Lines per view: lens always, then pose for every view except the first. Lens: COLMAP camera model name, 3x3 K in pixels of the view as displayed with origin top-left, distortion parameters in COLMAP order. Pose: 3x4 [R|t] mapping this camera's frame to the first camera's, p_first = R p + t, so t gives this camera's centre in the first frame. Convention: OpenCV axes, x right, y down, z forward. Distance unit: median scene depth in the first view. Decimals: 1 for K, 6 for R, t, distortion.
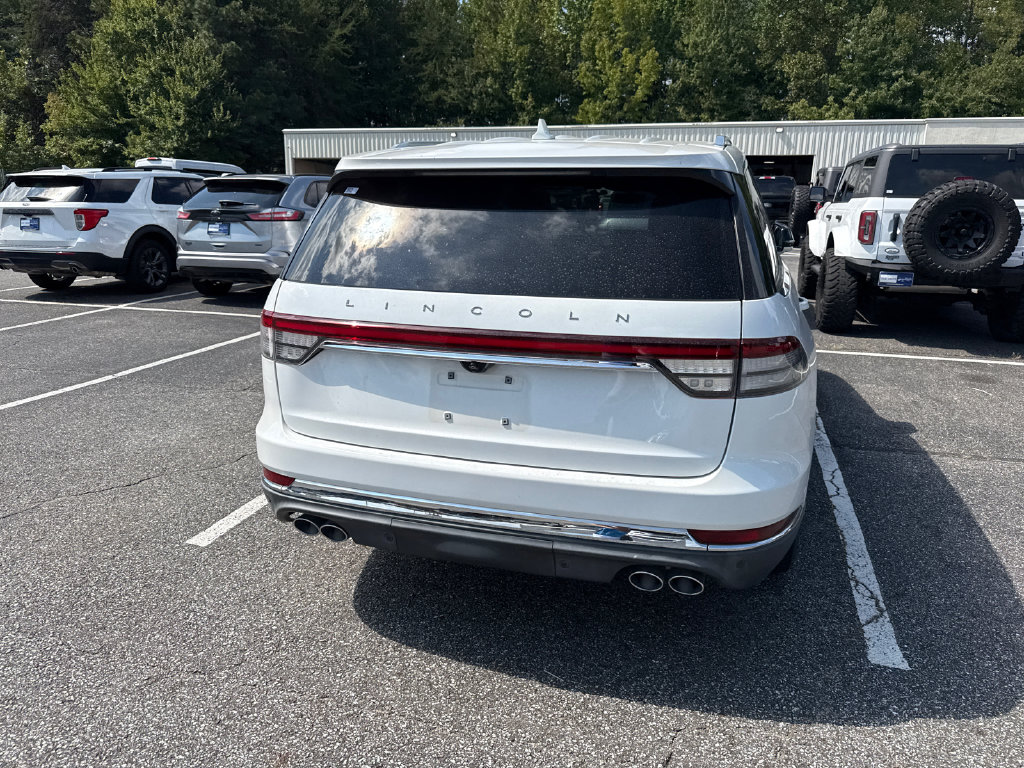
lens RADIAL K [[732.0, 0, 503.8], [0, 732.0, 385.0], [0, 0, 1]] dist [0.009874, -0.016881]
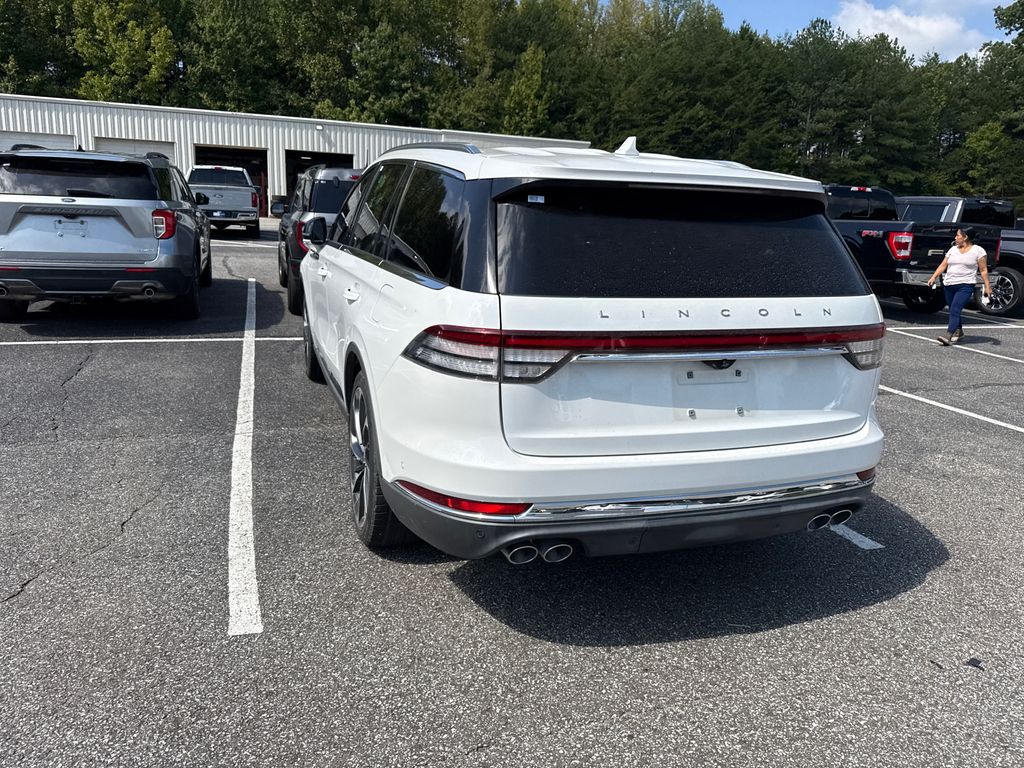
lens RADIAL K [[732.0, 0, 504.8], [0, 732.0, 376.4], [0, 0, 1]] dist [0.009874, -0.016881]
pose [[0.806183, -0.107879, 0.581749, -0.042751], [0.108575, 0.993514, 0.033773, -0.003584], [-0.581619, 0.035936, 0.812667, 0.013138]]
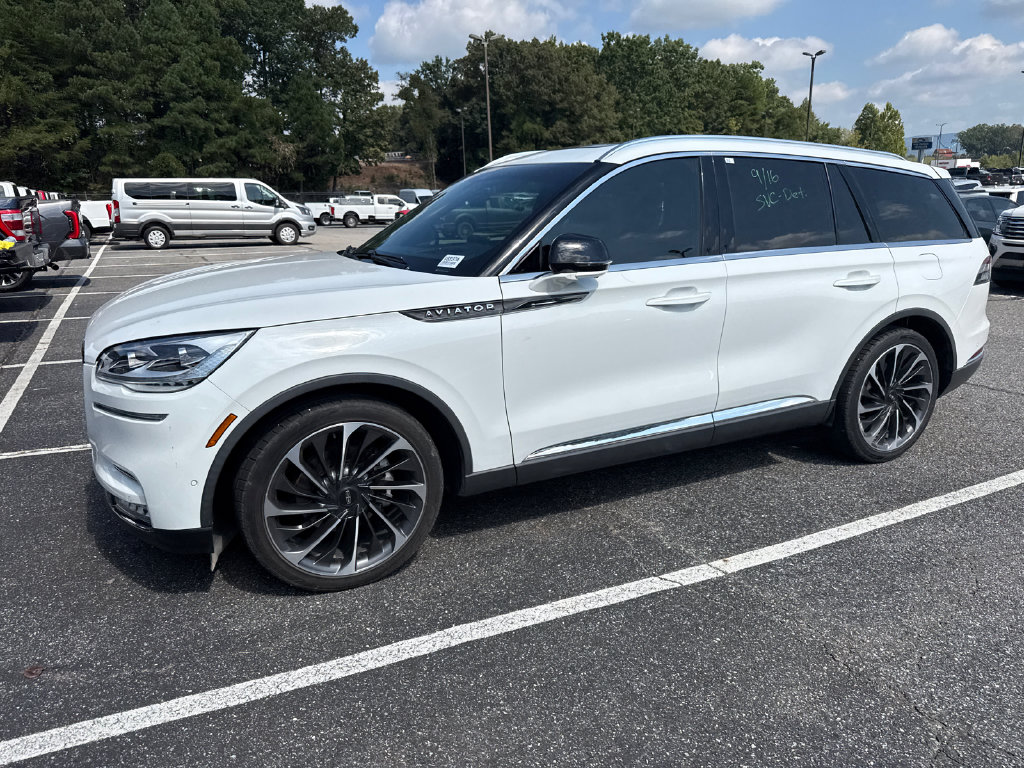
lens RADIAL K [[732.0, 0, 509.5], [0, 732.0, 388.5], [0, 0, 1]] dist [0.009874, -0.016881]
pose [[-0.690739, -0.189486, 0.697836, -0.043786], [0.179794, 0.889743, 0.419561, -0.040943], [-0.700396, 0.415274, -0.580511, 0.158472]]
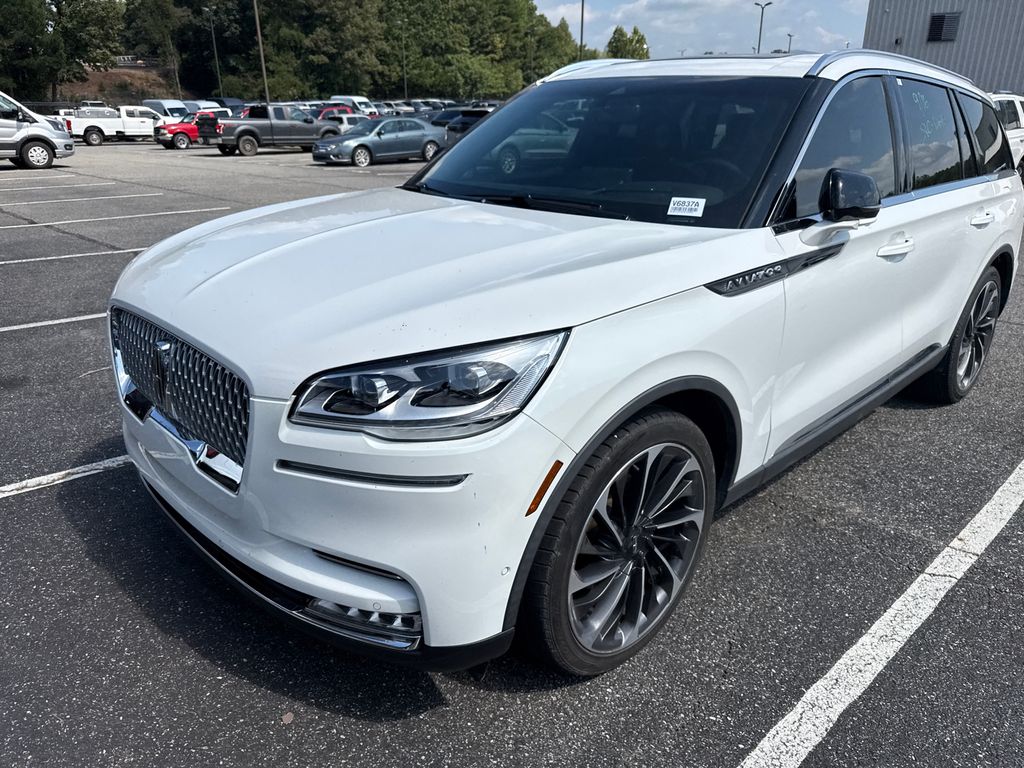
lens RADIAL K [[732.0, 0, 508.6], [0, 732.0, 392.5], [0, 0, 1]] dist [0.009874, -0.016881]
pose [[-0.877896, -0.189564, 0.439732, -0.005831], [0.098612, 0.827053, 0.553407, -0.042677], [-0.468588, 0.529197, -0.707373, 0.166267]]
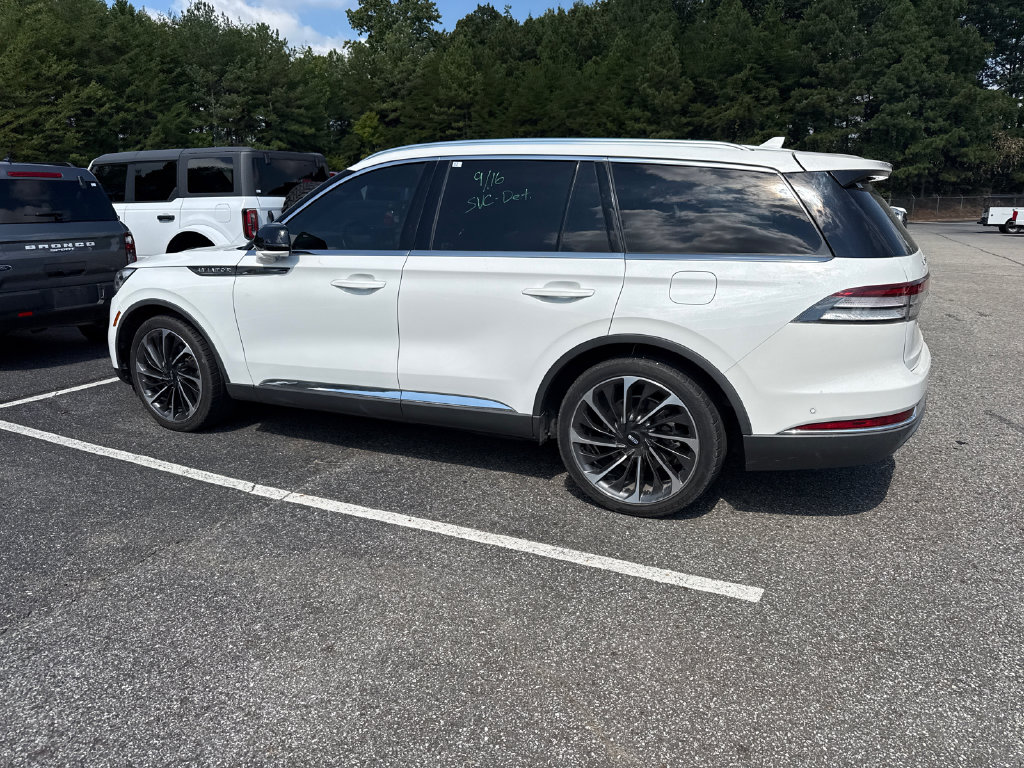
lens RADIAL K [[732.0, 0, 505.9], [0, 732.0, 390.1], [0, 0, 1]] dist [0.009874, -0.016881]
pose [[0.162874, -0.254569, 0.953240, -0.084061], [0.251628, 0.944910, 0.209350, -0.018148], [-0.954021, 0.205765, 0.217958, 0.071787]]
